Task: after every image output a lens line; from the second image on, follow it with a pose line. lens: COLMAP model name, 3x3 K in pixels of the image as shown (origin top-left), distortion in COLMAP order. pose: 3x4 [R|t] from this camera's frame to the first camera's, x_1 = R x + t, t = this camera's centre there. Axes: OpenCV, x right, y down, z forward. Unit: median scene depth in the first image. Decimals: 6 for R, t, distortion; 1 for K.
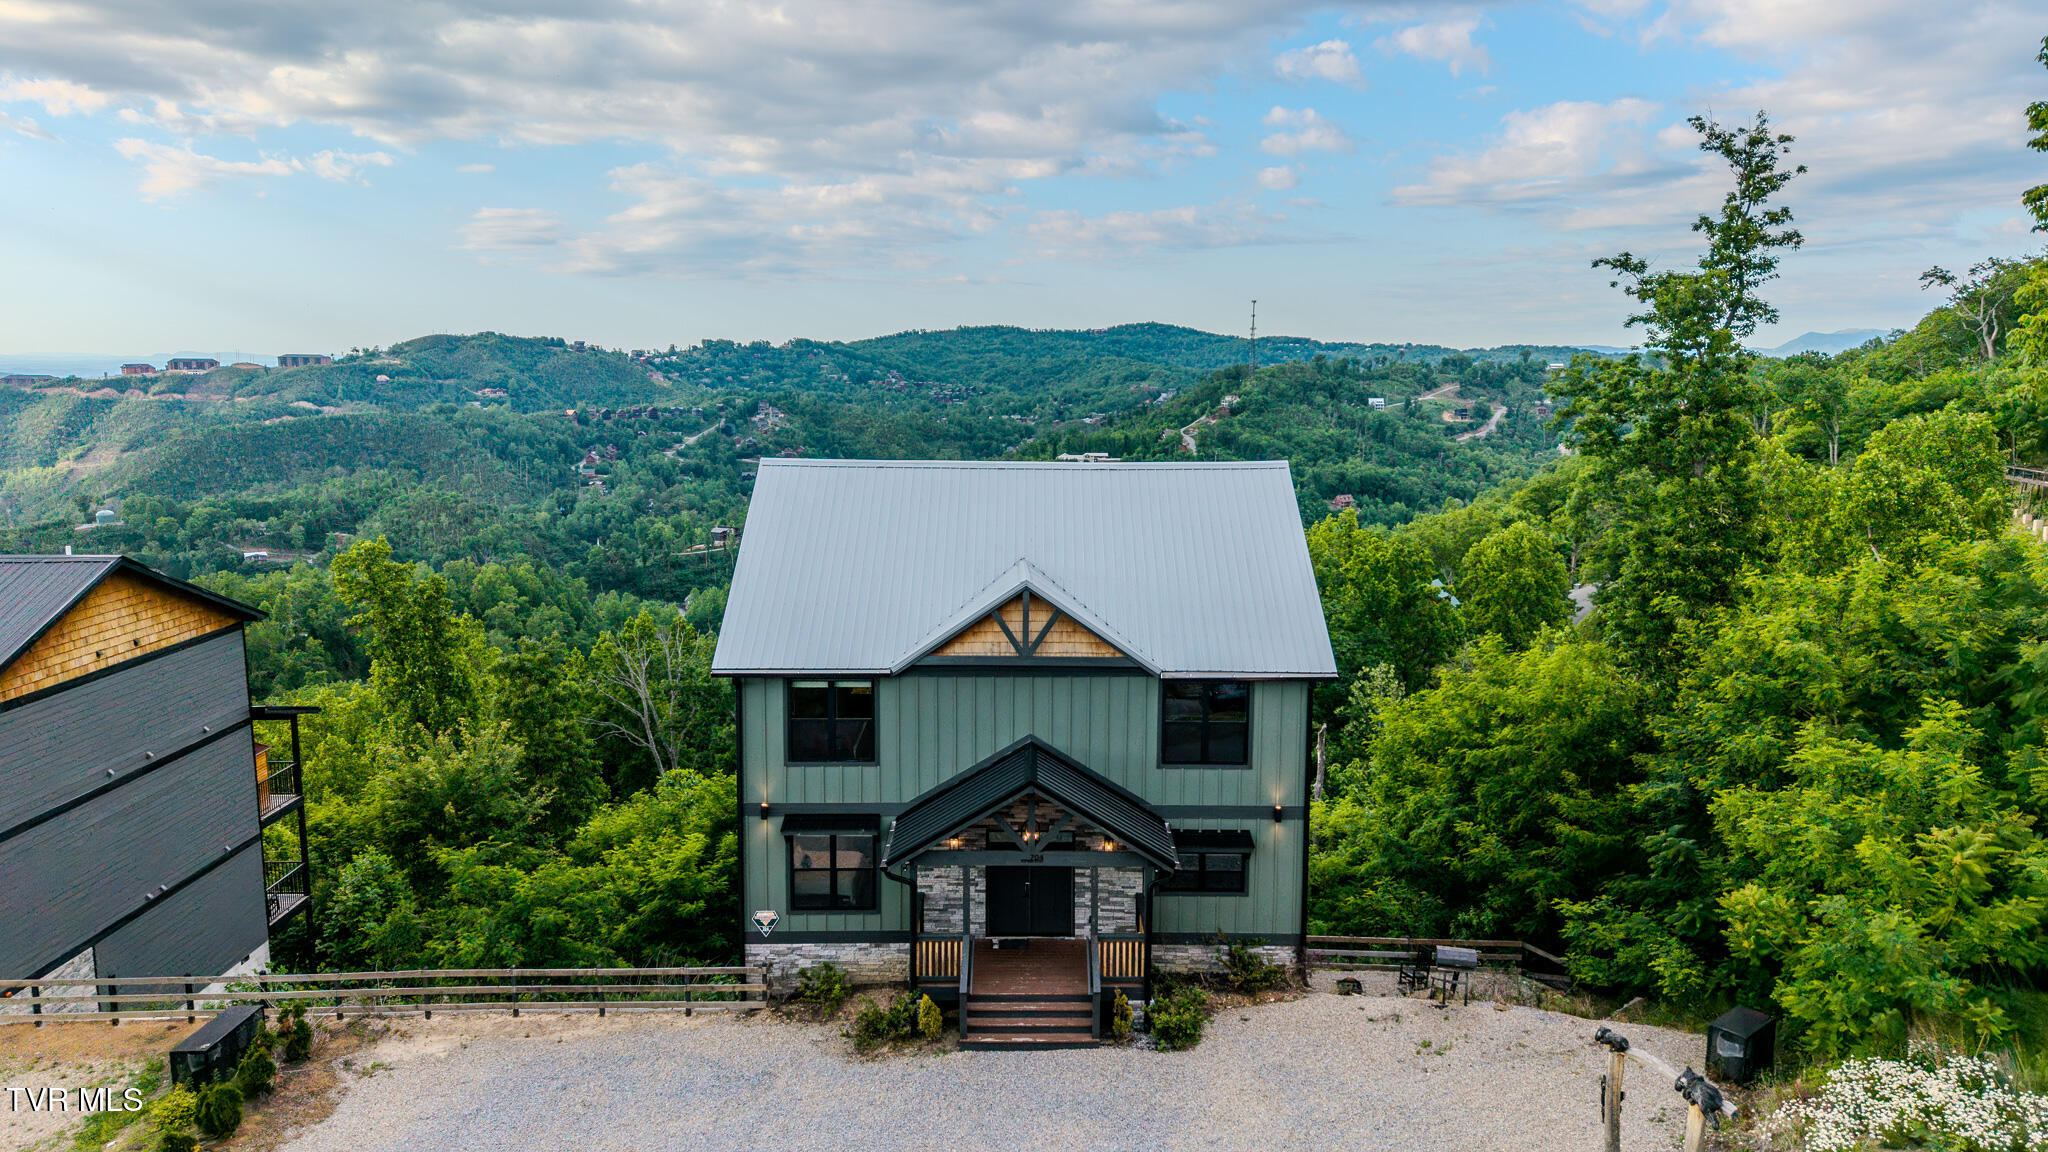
lens RADIAL K [[1416.7, 0, 1062.3], [0, 1416.7, 528.6], [0, 0, 1]] dist [0.003522, -0.003913]
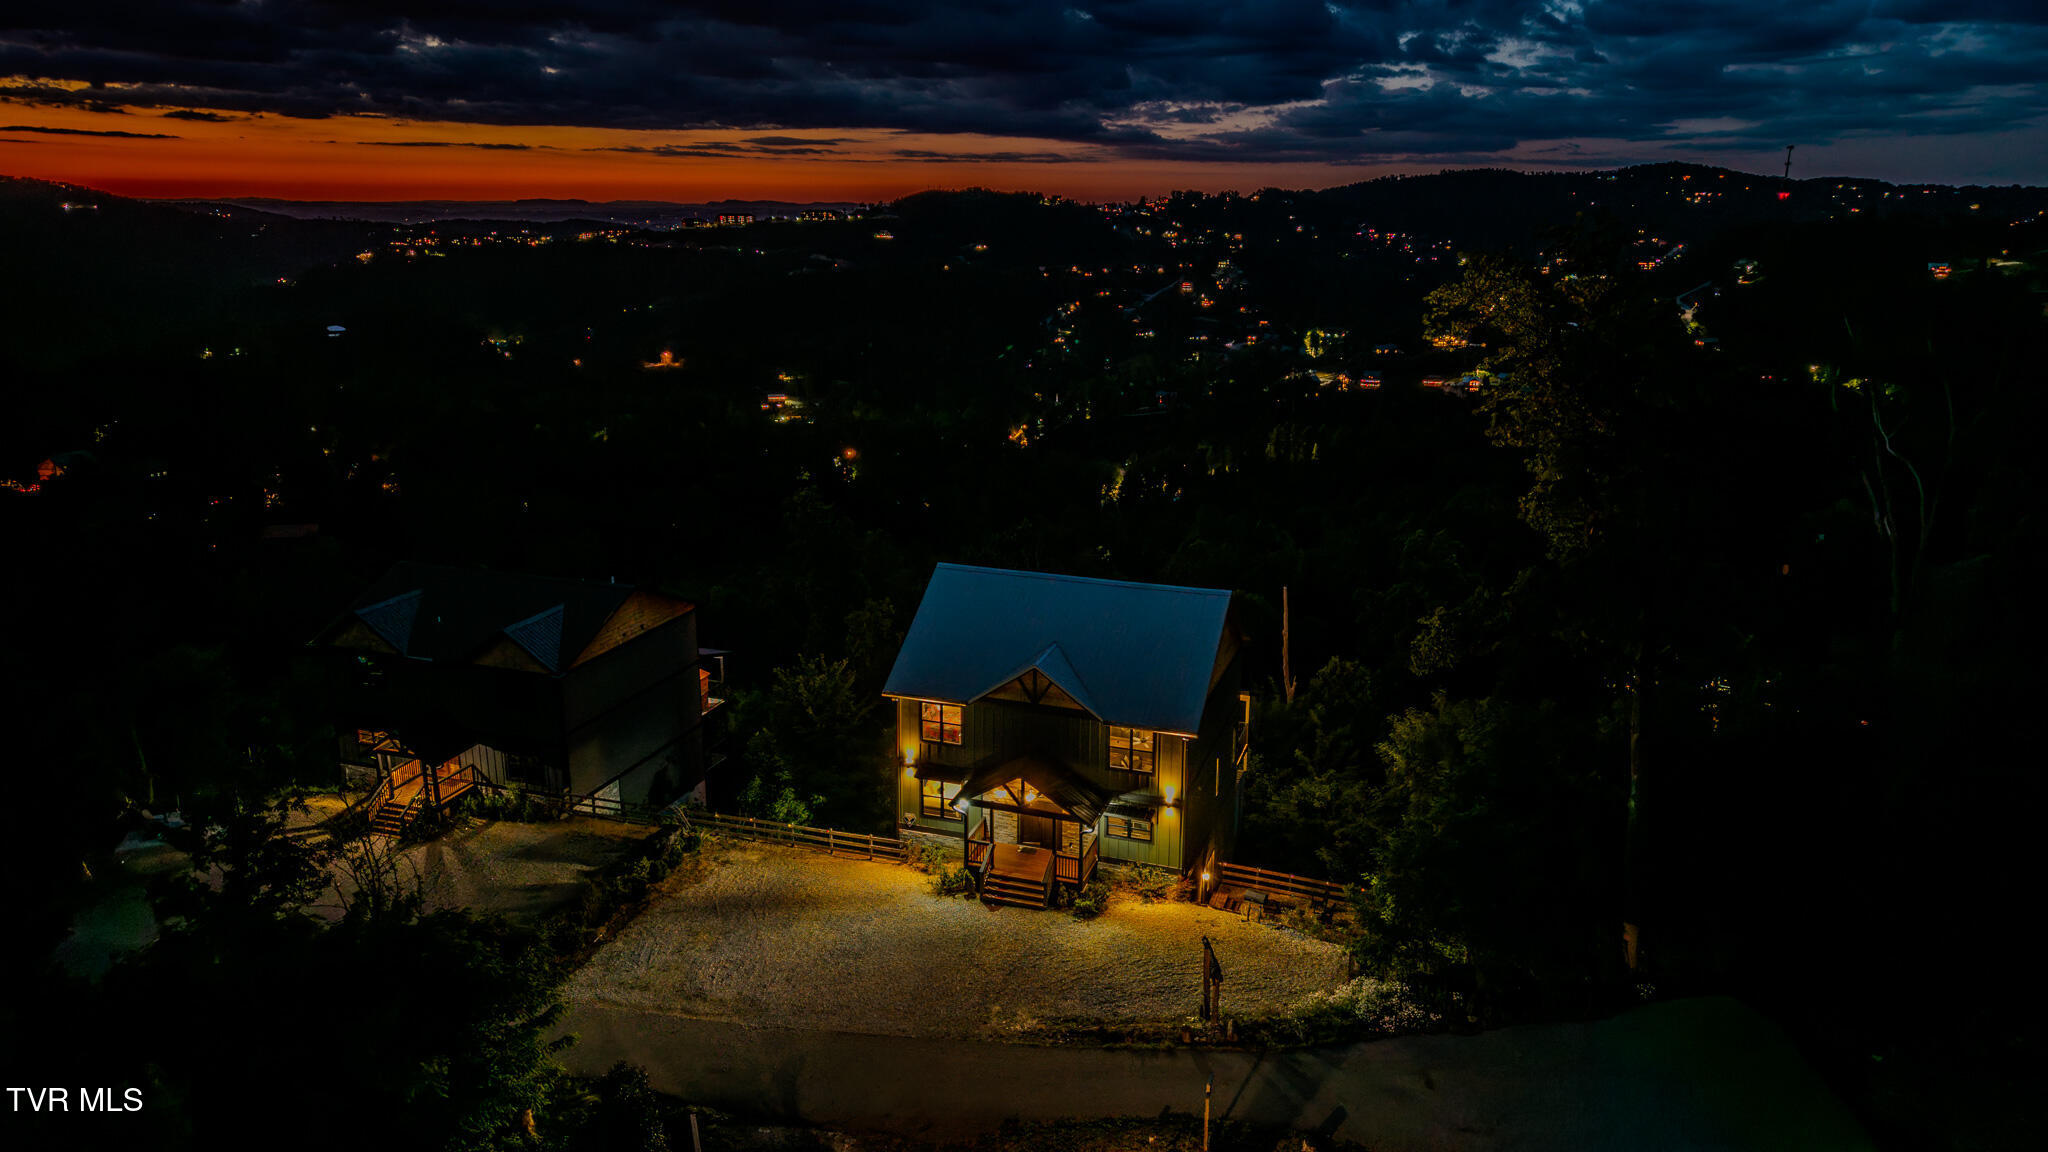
lens RADIAL K [[1468.1, 0, 995.3], [0, 1468.1, 578.8], [0, 0, 1]] dist [0.060555, 0.001167]
pose [[0.930086, 0.085578, -0.357235, 0.441358], [-0.033870, 0.988321, 0.148576, -0.260781], [0.365777, -0.126089, 0.922122, -0.571302]]
